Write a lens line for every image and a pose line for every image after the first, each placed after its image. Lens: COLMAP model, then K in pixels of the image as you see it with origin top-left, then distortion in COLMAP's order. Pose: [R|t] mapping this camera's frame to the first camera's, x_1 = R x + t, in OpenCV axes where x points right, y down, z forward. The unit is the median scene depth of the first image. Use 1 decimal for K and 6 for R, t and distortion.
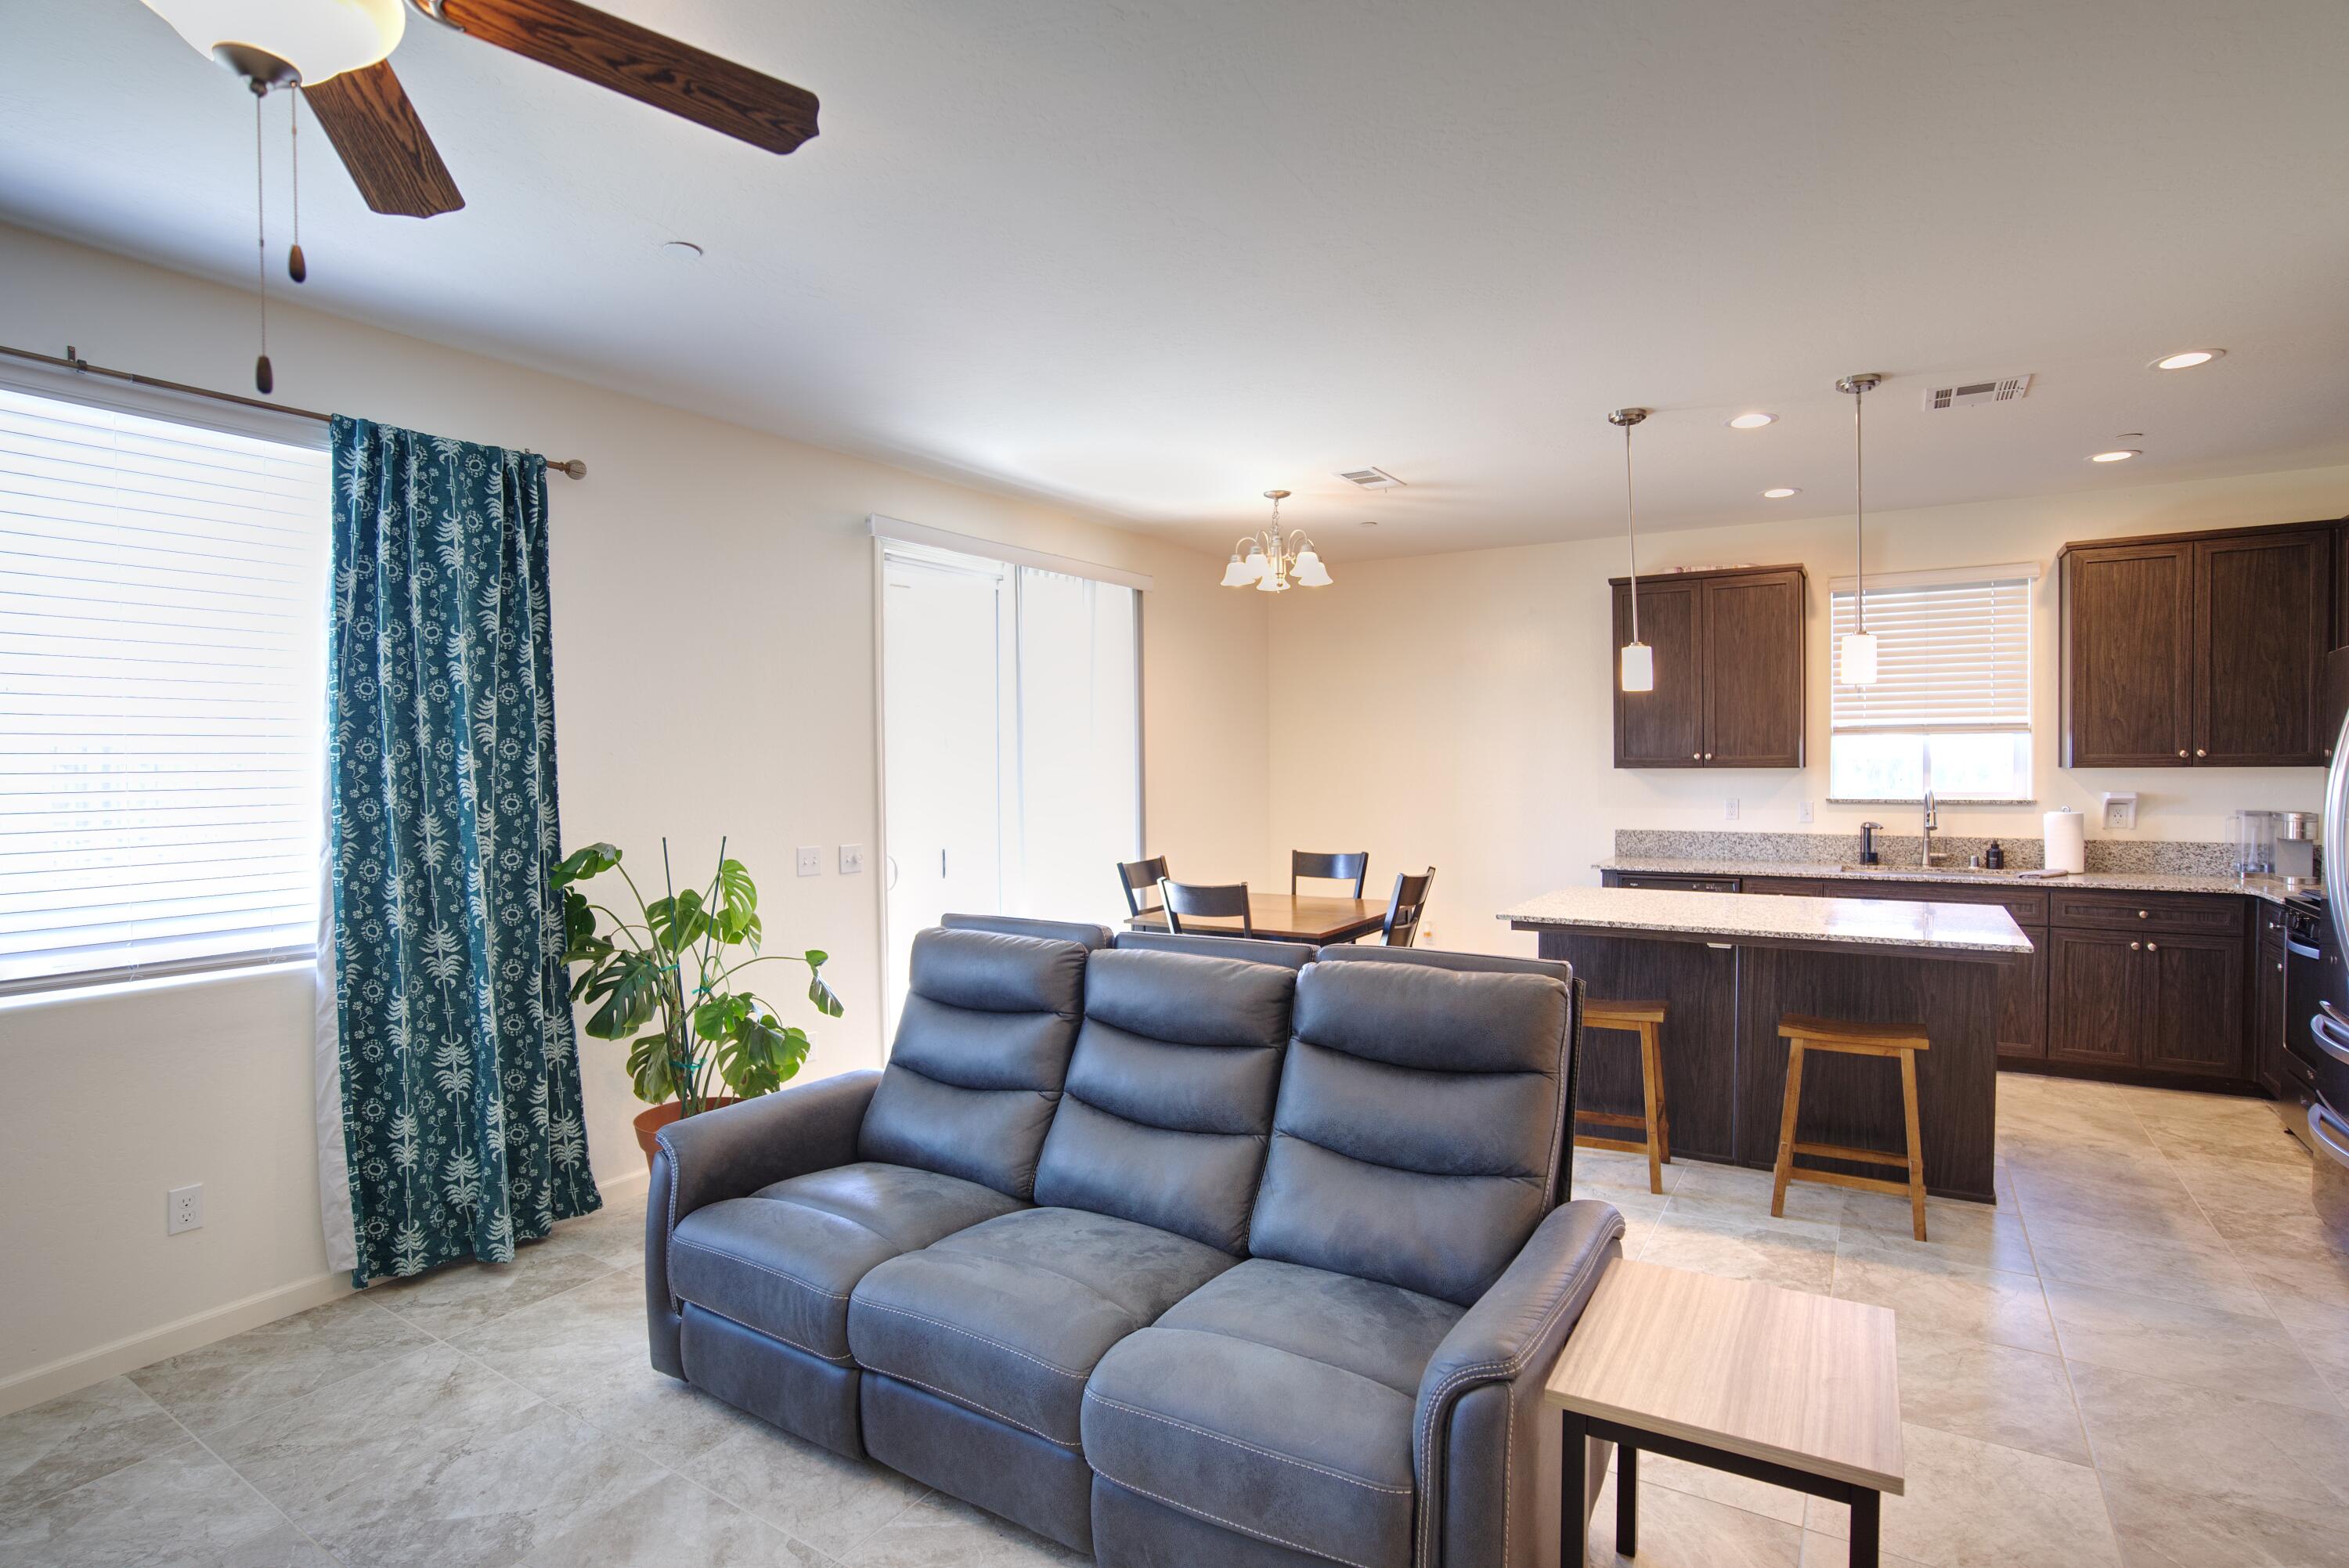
lens RADIAL K [[1159.3, 0, 1180.5], [0, 1159.3, 785.9], [0, 0, 1]] dist [-0.077546, 0.035679]
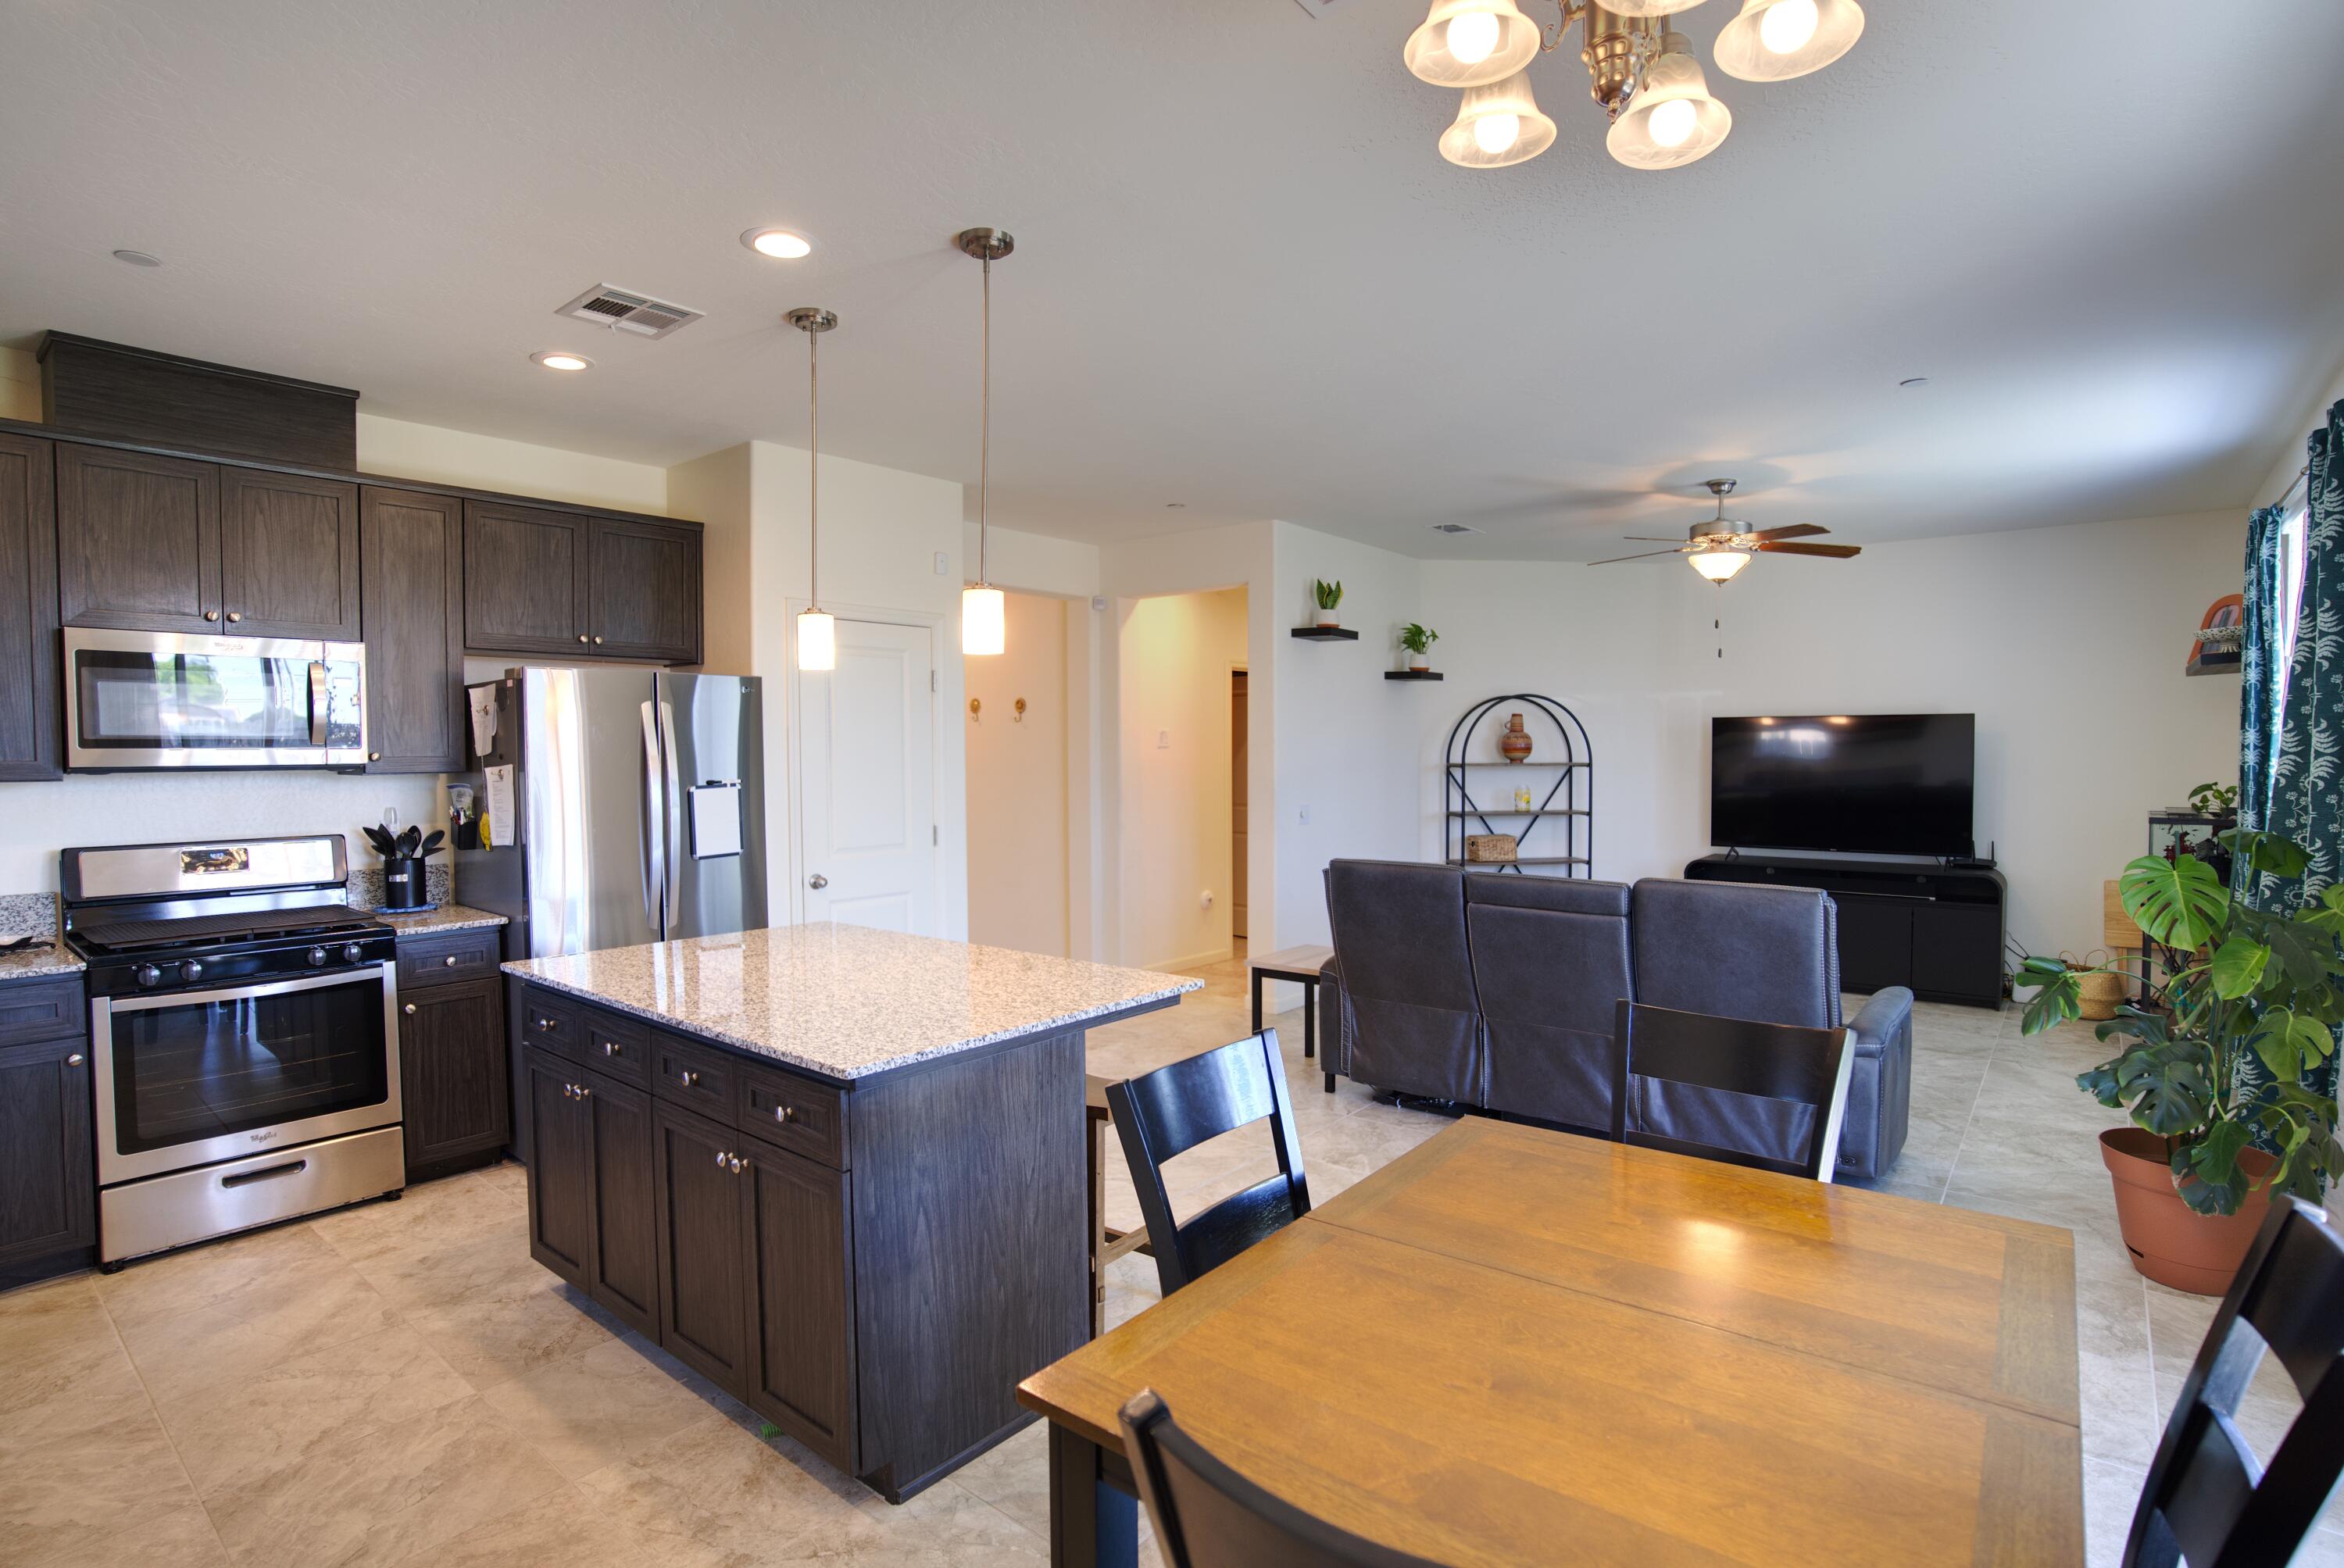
lens RADIAL K [[1156.9, 0, 1178.0], [0, 1156.9, 785.9], [0, 0, 1]] dist [-0.077546, 0.035679]
pose [[-0.991978, 0.010746, 0.125955, 0.202436], [0.017397, 0.998505, 0.051819, -0.039211], [-0.125210, 0.053594, -0.990682, 1.683867]]
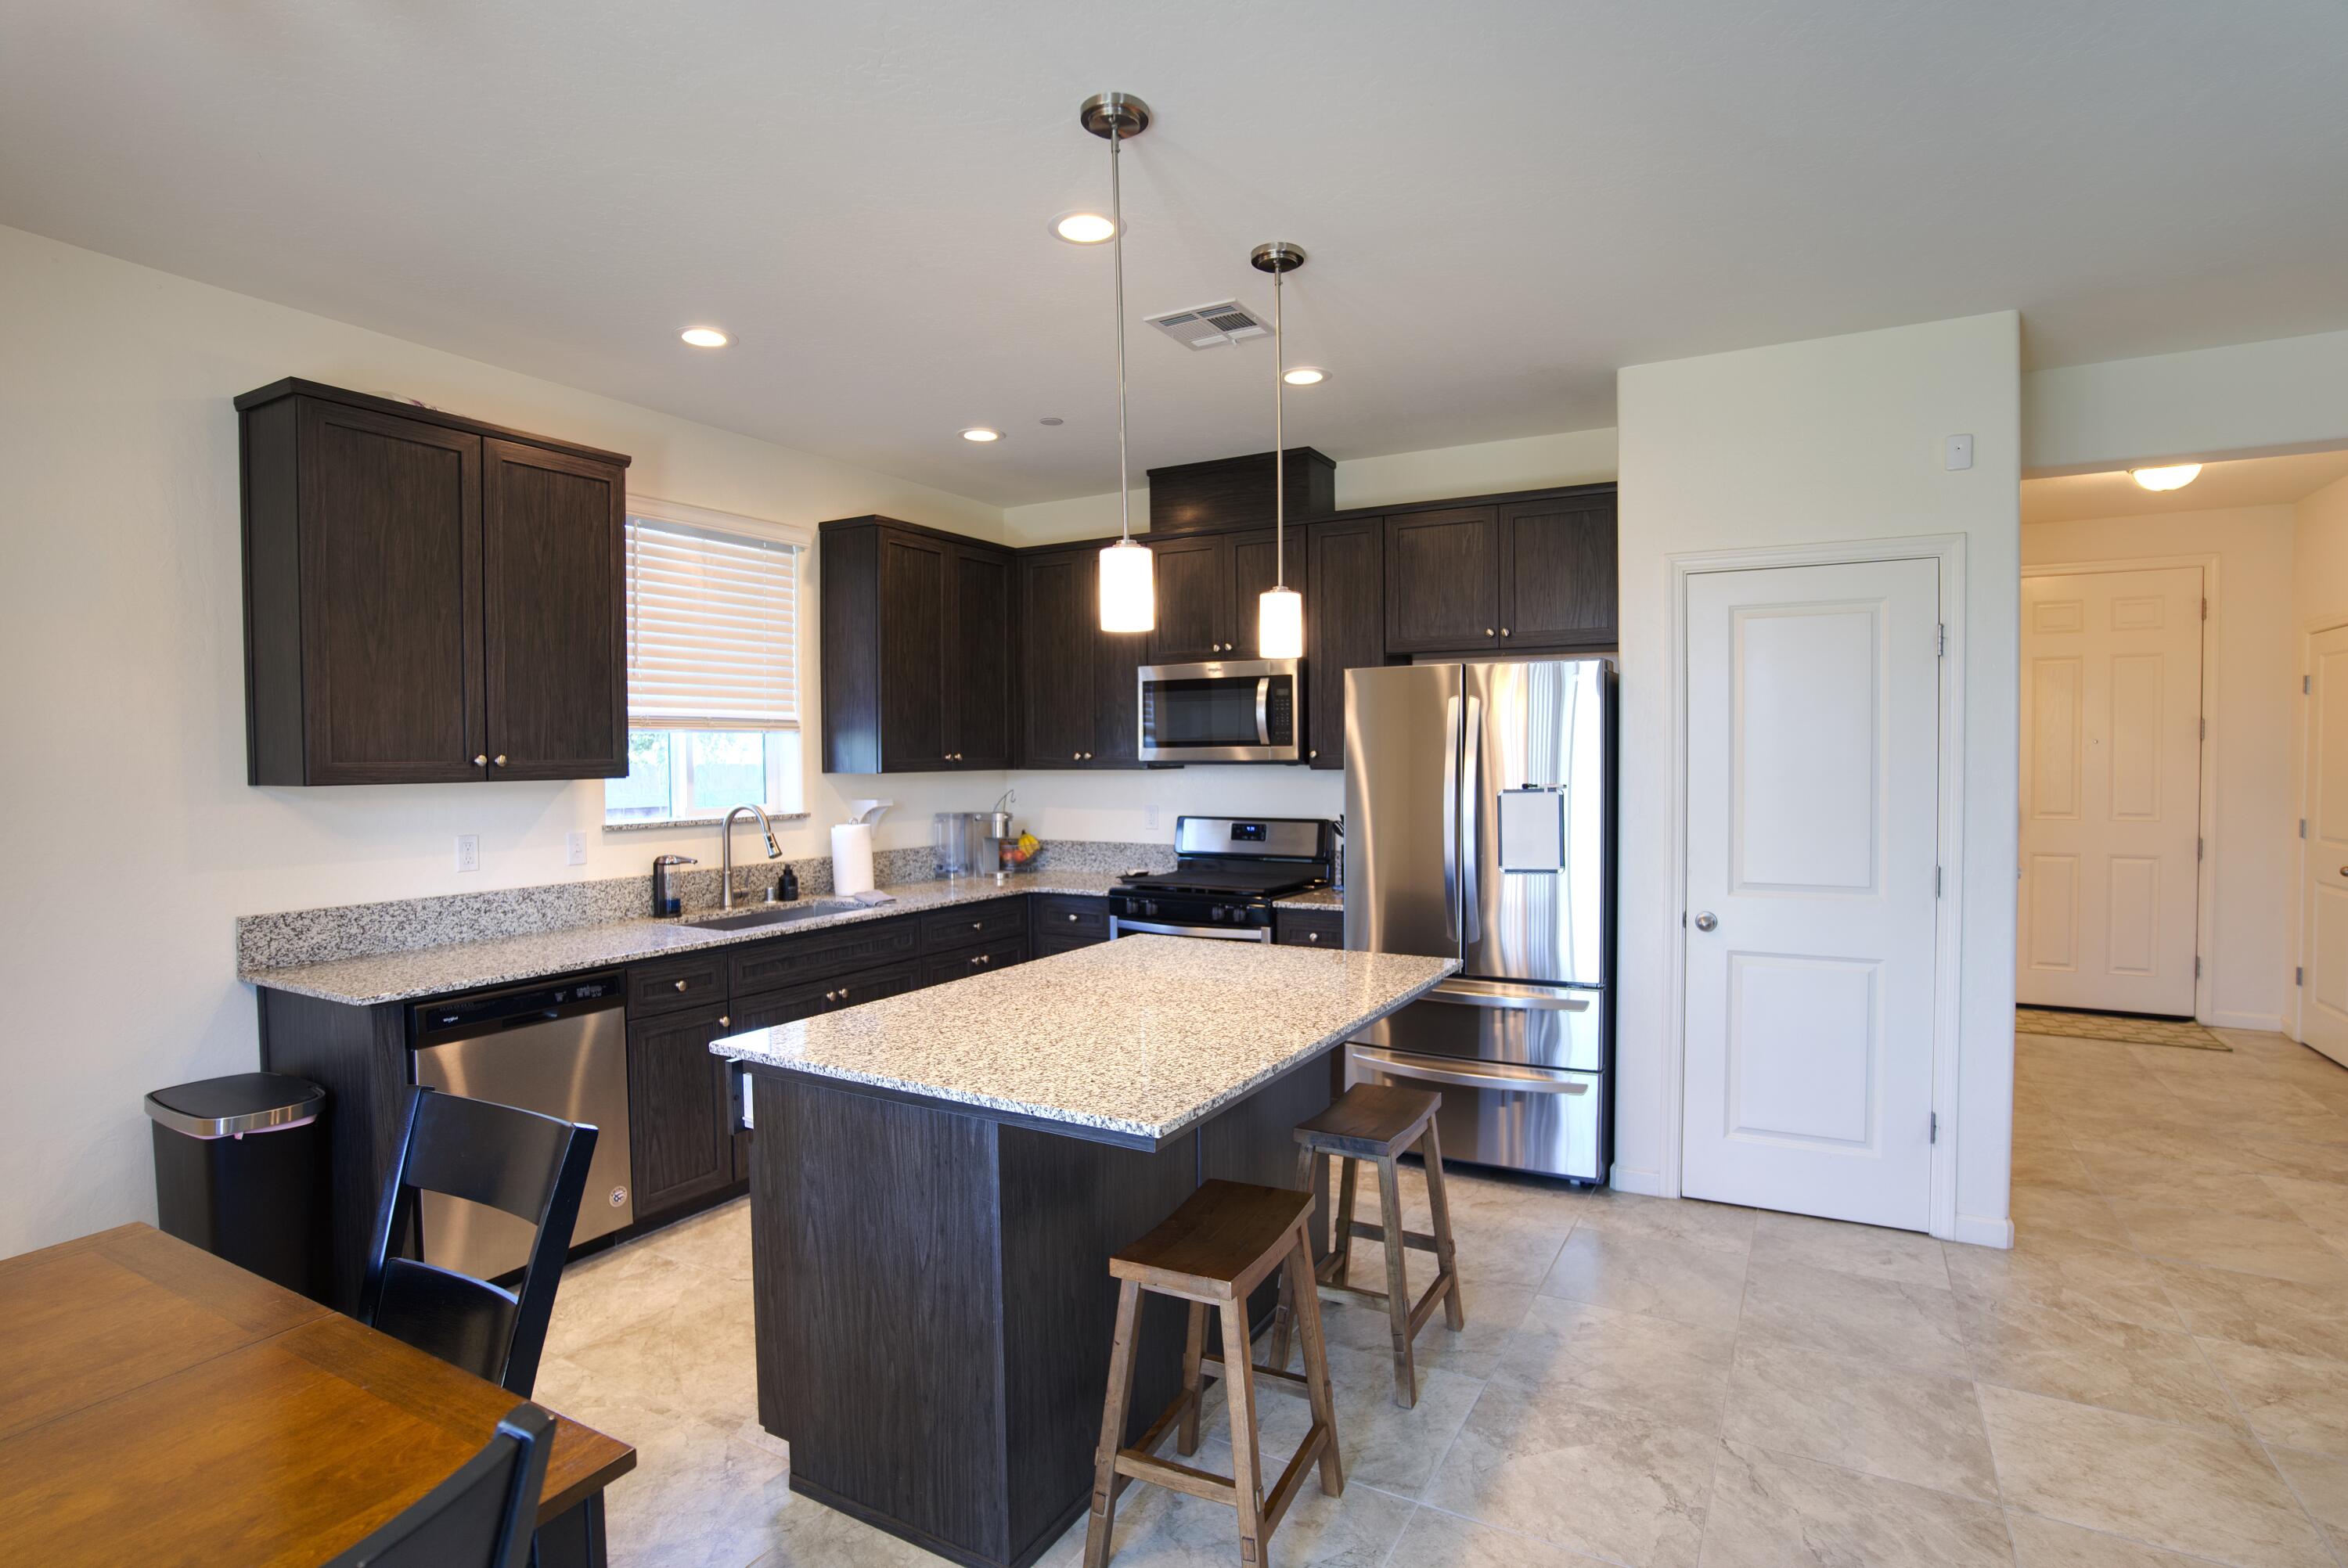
lens RADIAL K [[1164.3, 0, 1192.2], [0, 1164.3, 788.0], [0, 0, 1]] dist [-0.078456, 0.037091]
pose [[-0.043219, -0.019604, 0.998873, -0.149719], [0.029103, 0.999358, 0.020873, -0.020773], [-0.998642, 0.029973, -0.042621, 1.004666]]
